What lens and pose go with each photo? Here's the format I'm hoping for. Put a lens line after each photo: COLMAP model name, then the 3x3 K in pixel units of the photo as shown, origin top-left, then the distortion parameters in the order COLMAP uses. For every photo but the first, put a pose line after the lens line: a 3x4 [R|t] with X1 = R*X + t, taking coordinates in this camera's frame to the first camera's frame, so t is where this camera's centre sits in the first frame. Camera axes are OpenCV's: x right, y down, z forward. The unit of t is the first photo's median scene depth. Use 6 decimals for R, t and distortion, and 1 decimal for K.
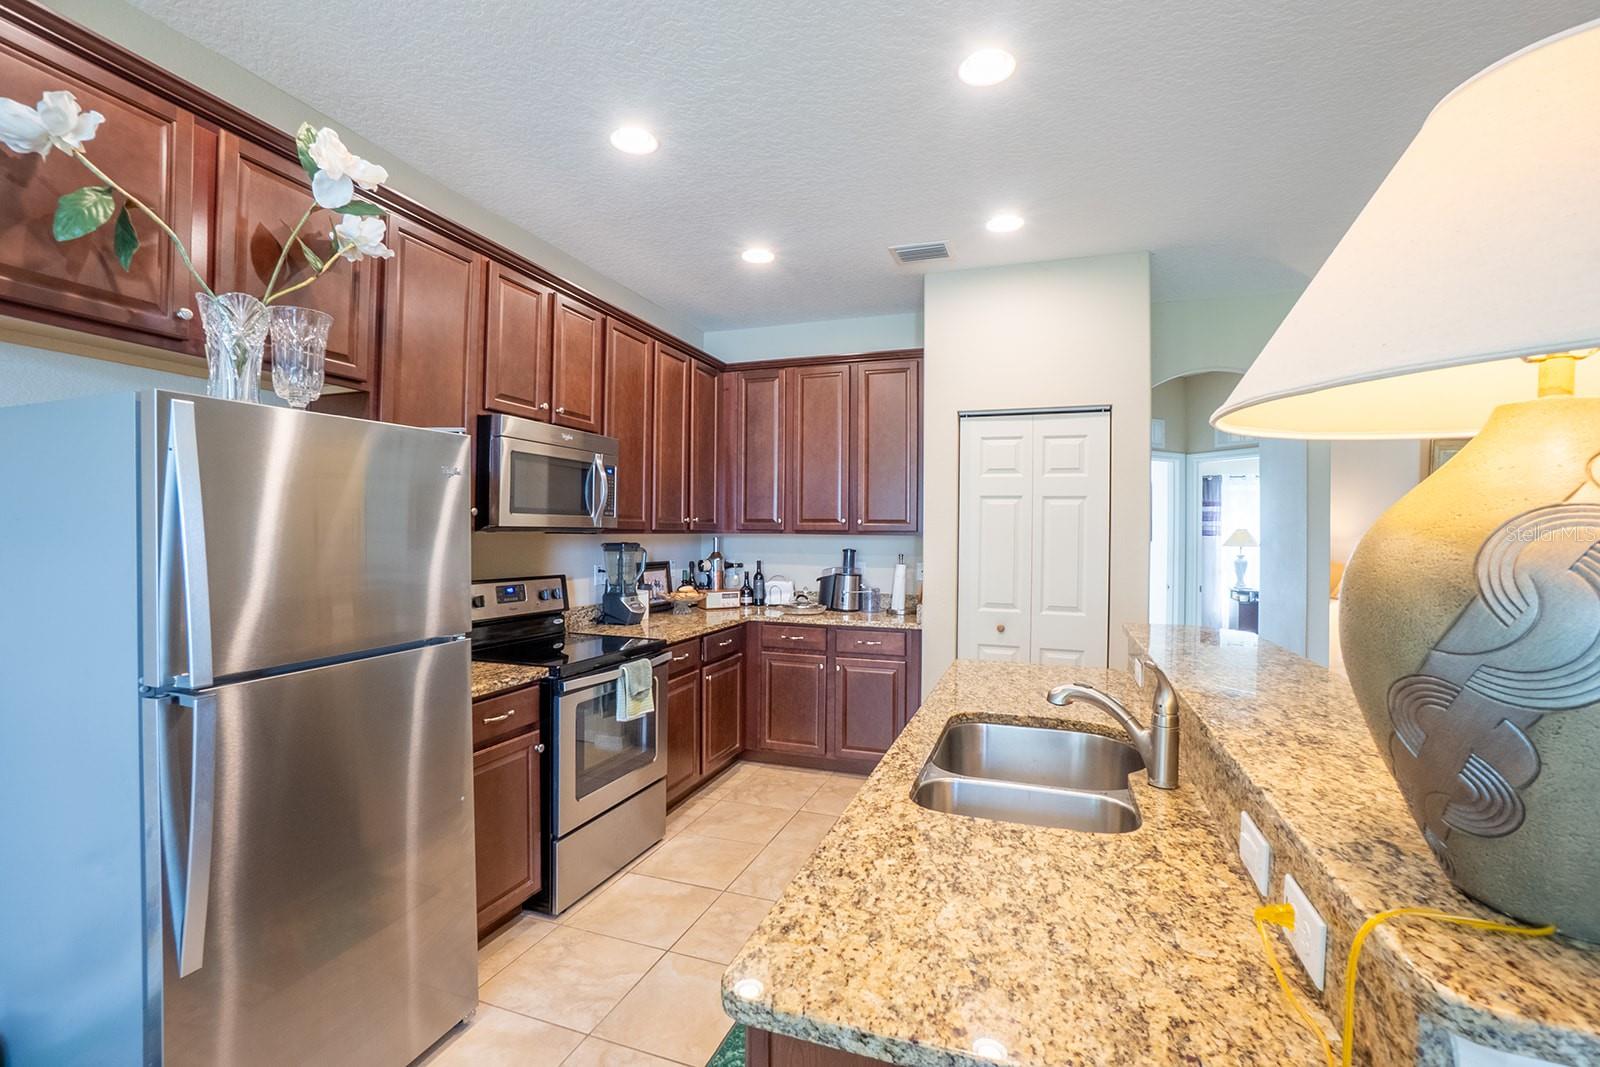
lens RADIAL K [[714.2, 0, 793.8], [0, 714.2, 530.0], [0, 0, 1]] dist [-0.058267, 0.020838]
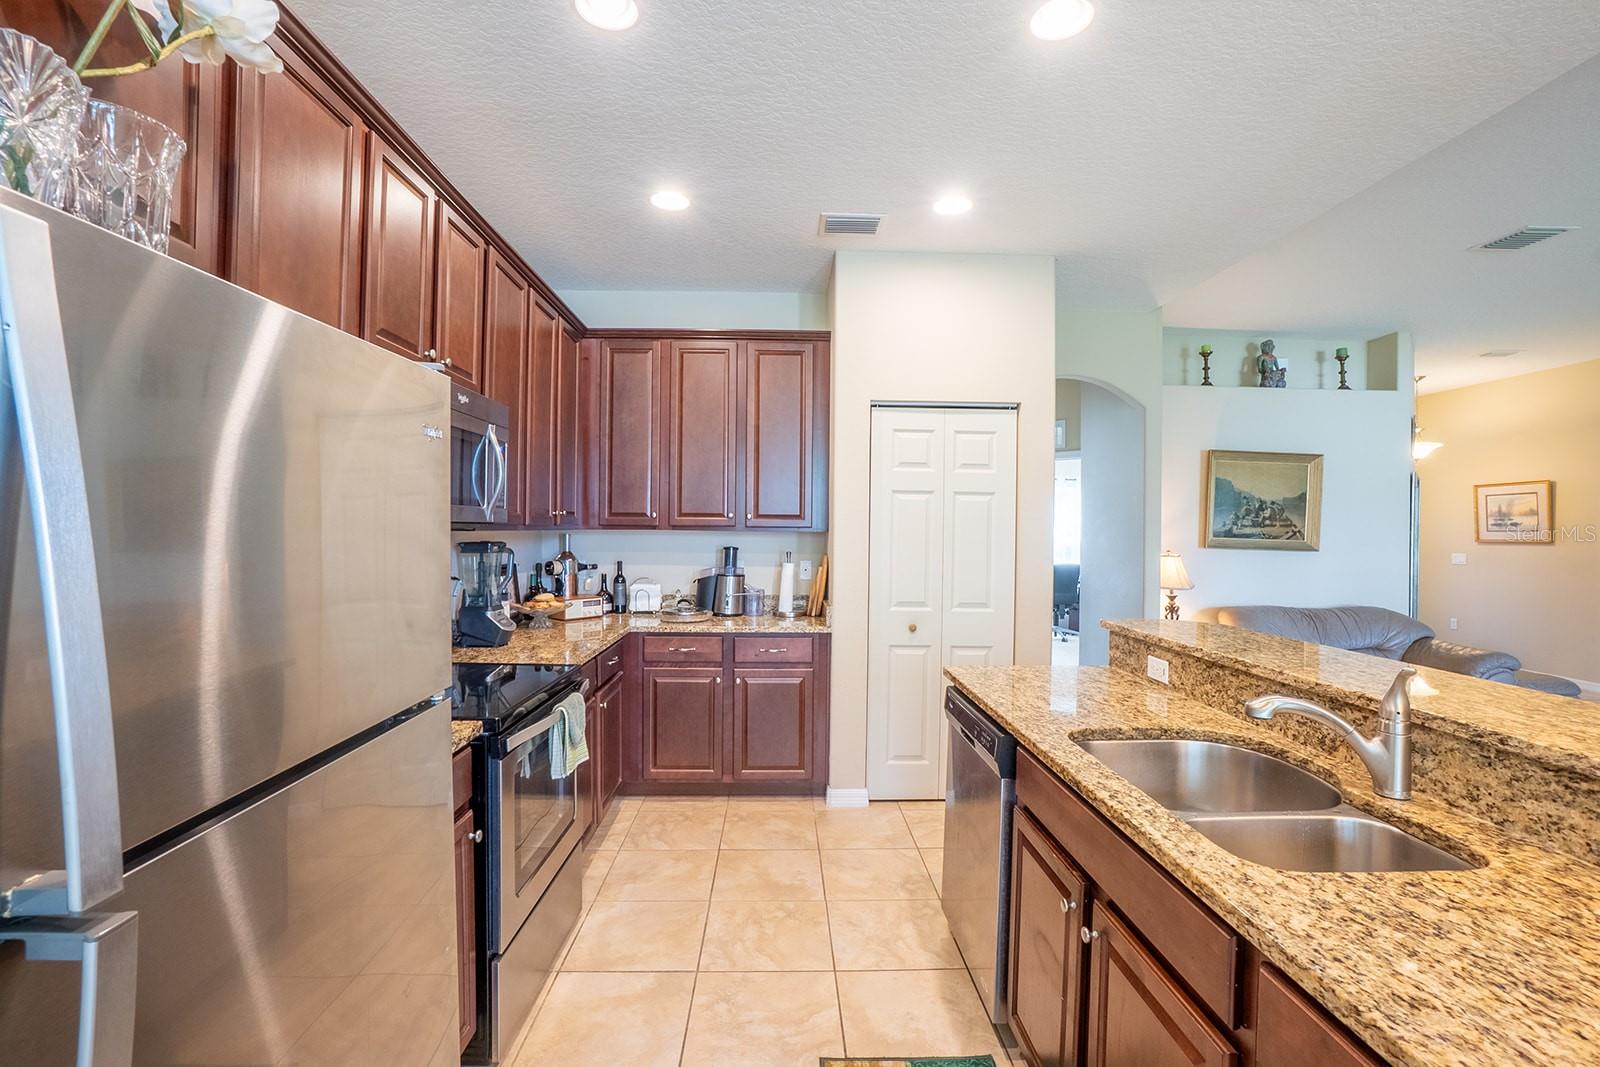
lens RADIAL K [[714.2, 0, 793.8], [0, 714.2, 530.0], [0, 0, 1]] dist [-0.058267, 0.020838]
pose [[0.931768, -0.001172, 0.363053, -0.192215], [-0.001343, 0.999977, 0.006674, -0.000624], [-0.363052, -0.006706, 0.931745, 0.142772]]
